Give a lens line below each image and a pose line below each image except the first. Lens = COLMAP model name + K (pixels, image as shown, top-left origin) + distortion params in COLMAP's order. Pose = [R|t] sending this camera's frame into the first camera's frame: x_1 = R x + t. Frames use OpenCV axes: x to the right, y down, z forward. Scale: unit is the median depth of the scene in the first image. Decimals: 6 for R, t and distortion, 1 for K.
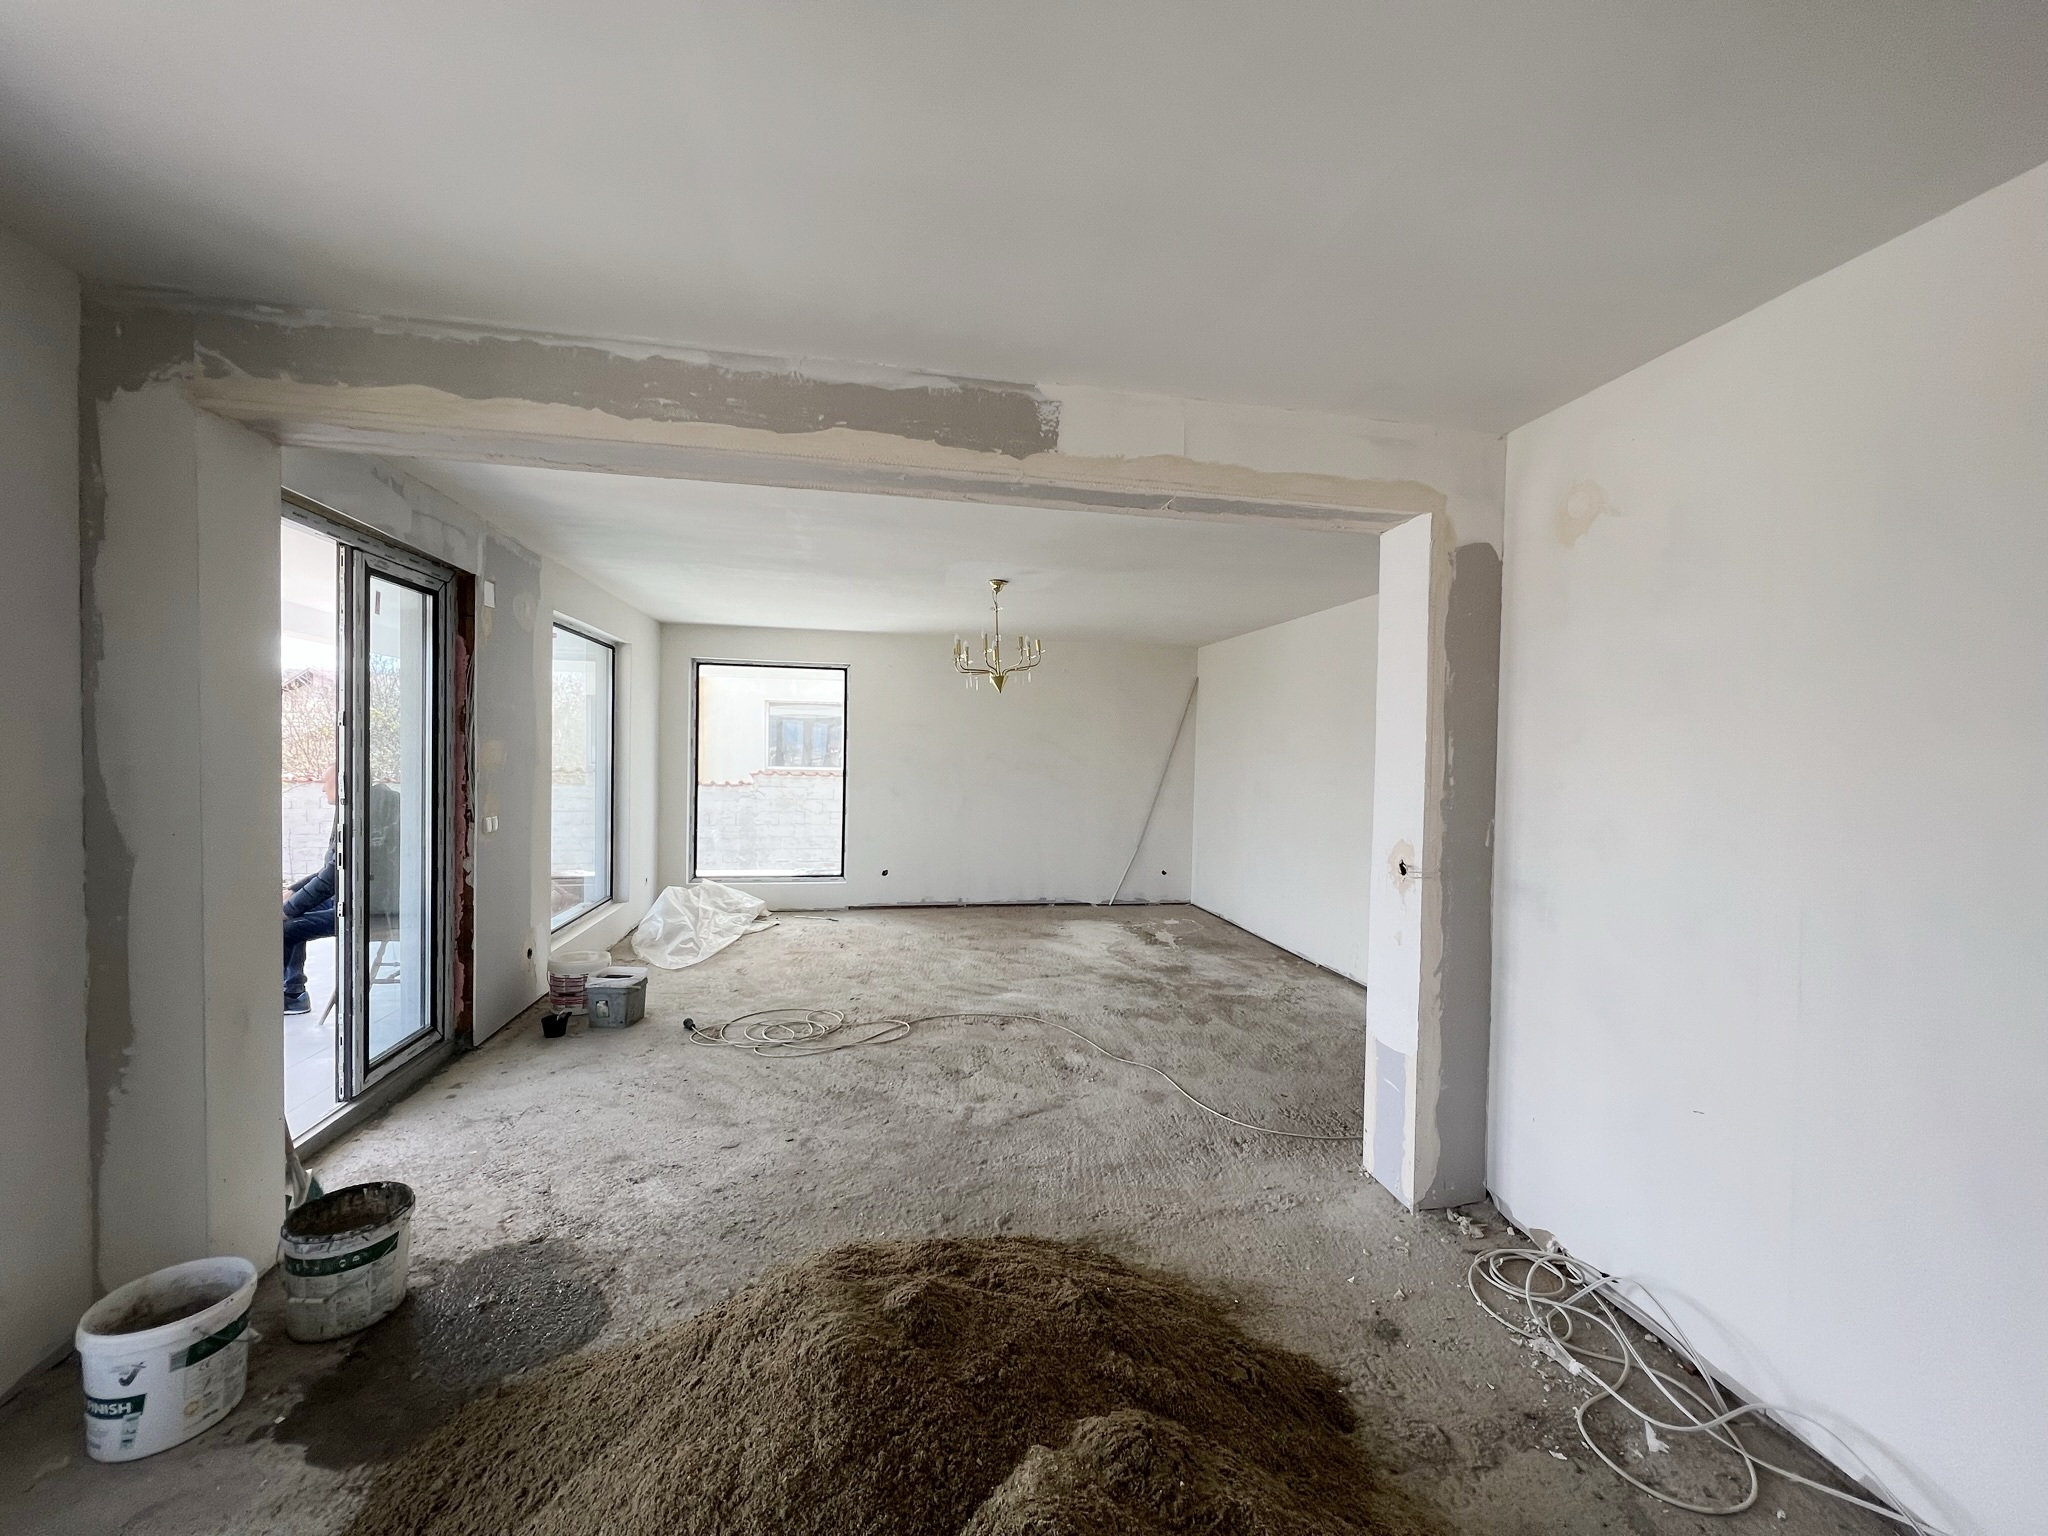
lens RADIAL K [[816.8, 0, 1024.0], [0, 816.8, 768.0], [0, 0, 1]] dist [0.001790, 0.000399]
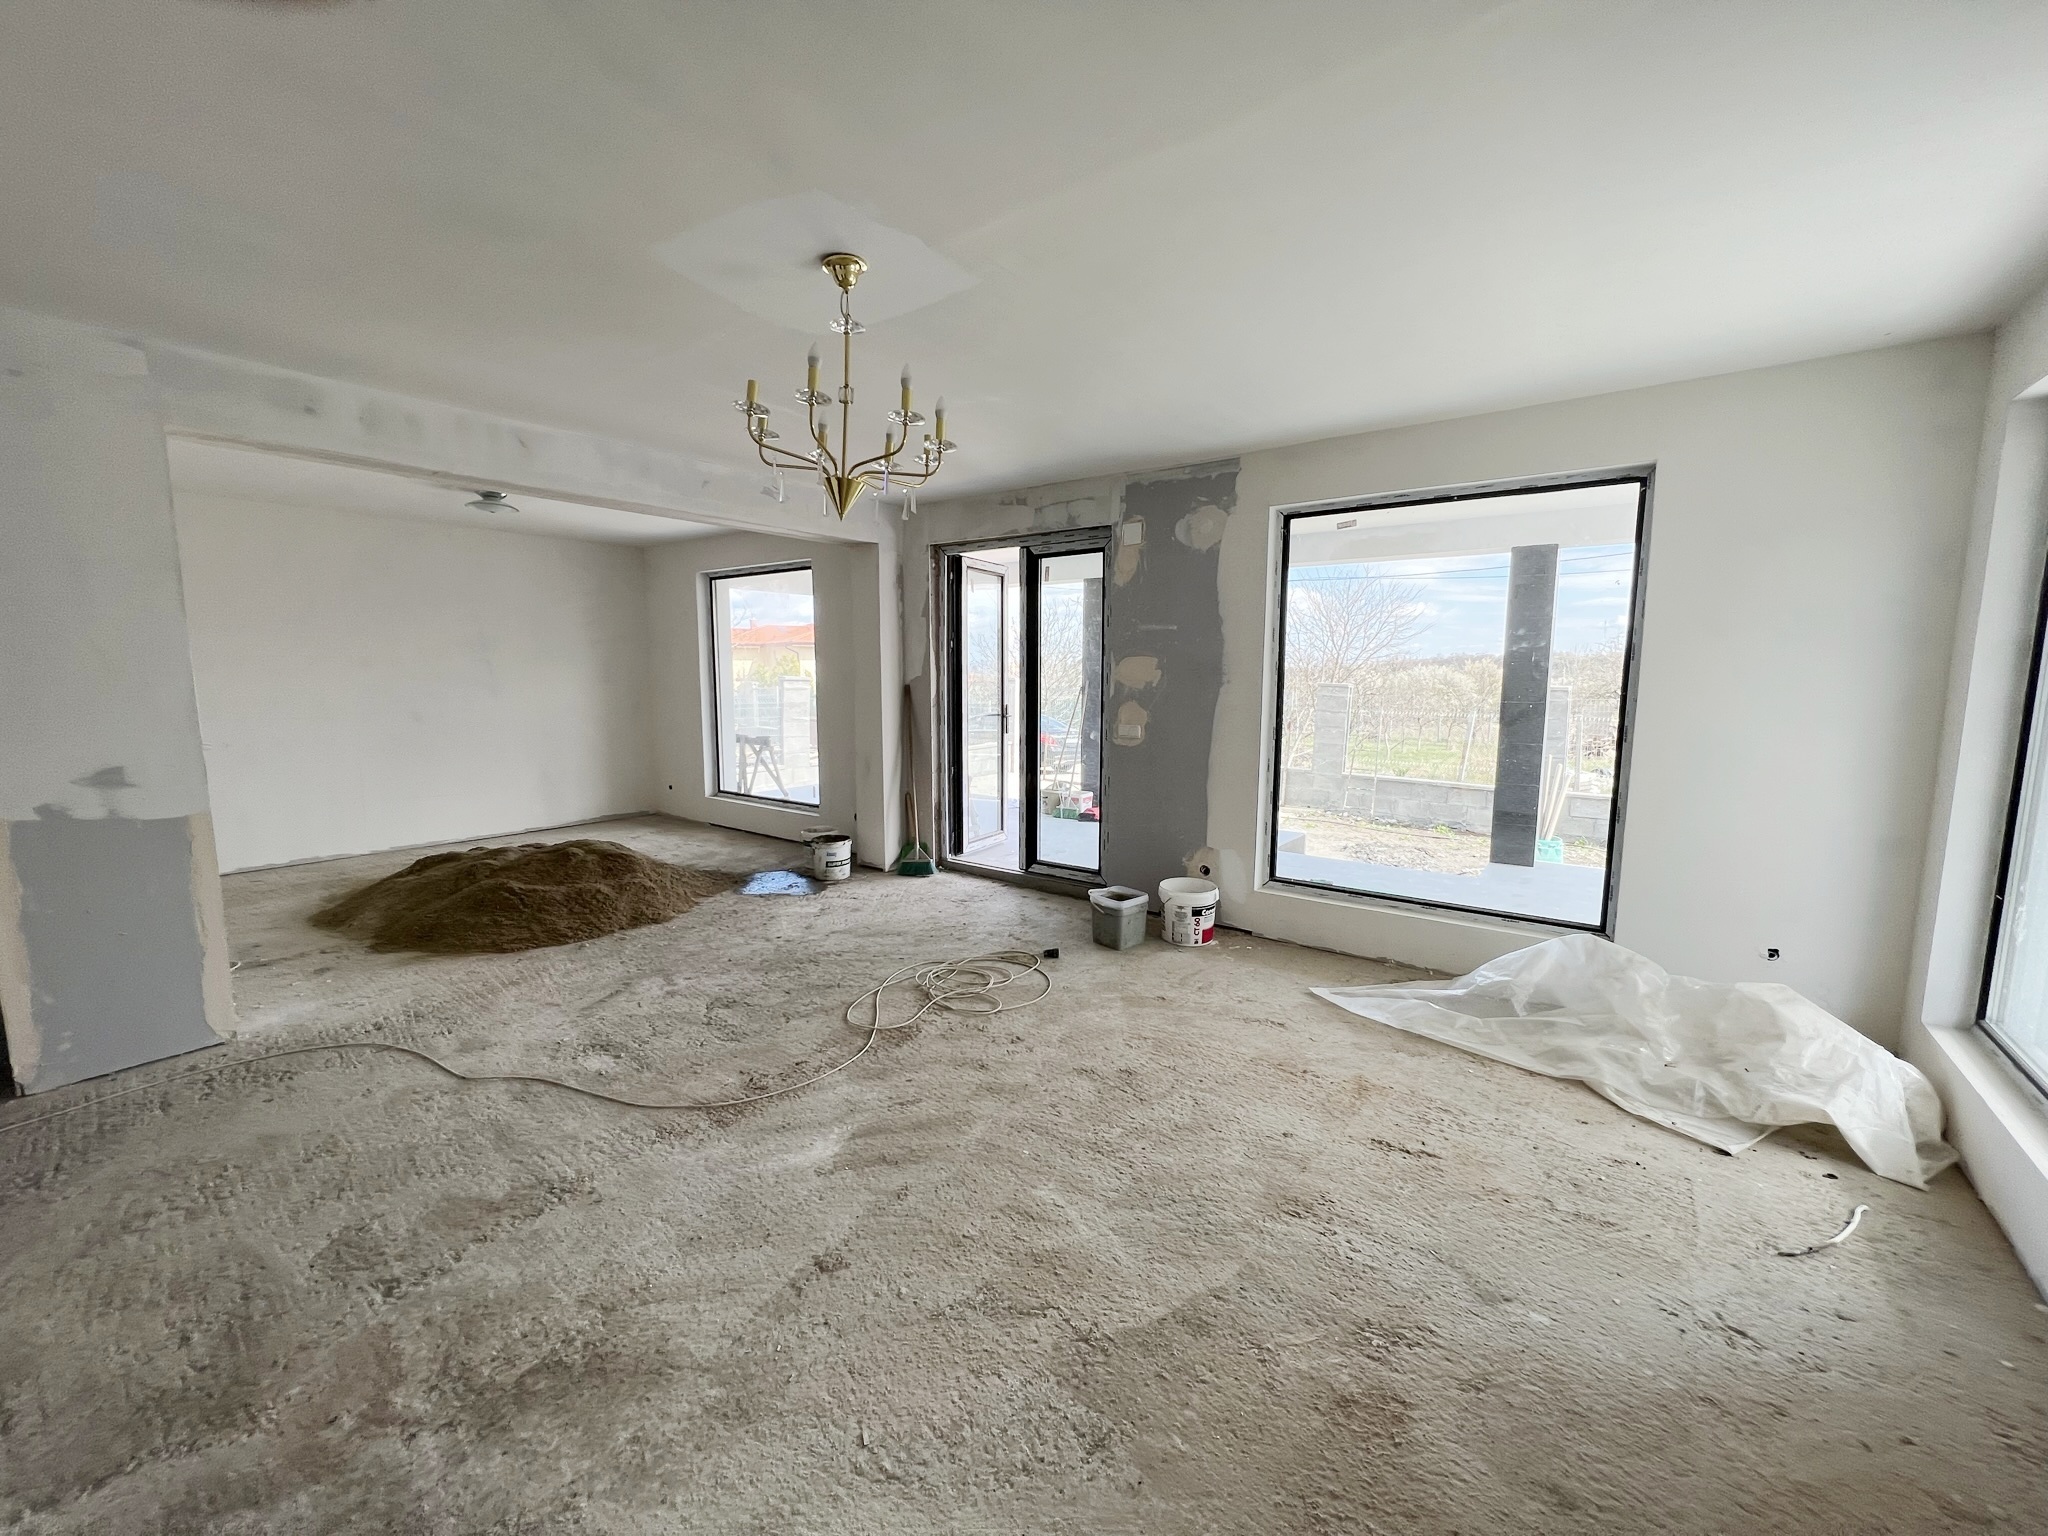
lens RADIAL K [[816.8, 0, 1024.0], [0, 816.8, 768.0], [0, 0, 1]] dist [0.001790, 0.000399]
pose [[-0.734596, 0.060058, -0.675841, 0.272997], [-0.029723, 0.992270, 0.120484, -0.015527], [0.677853, 0.108595, -0.727133, 1.827256]]
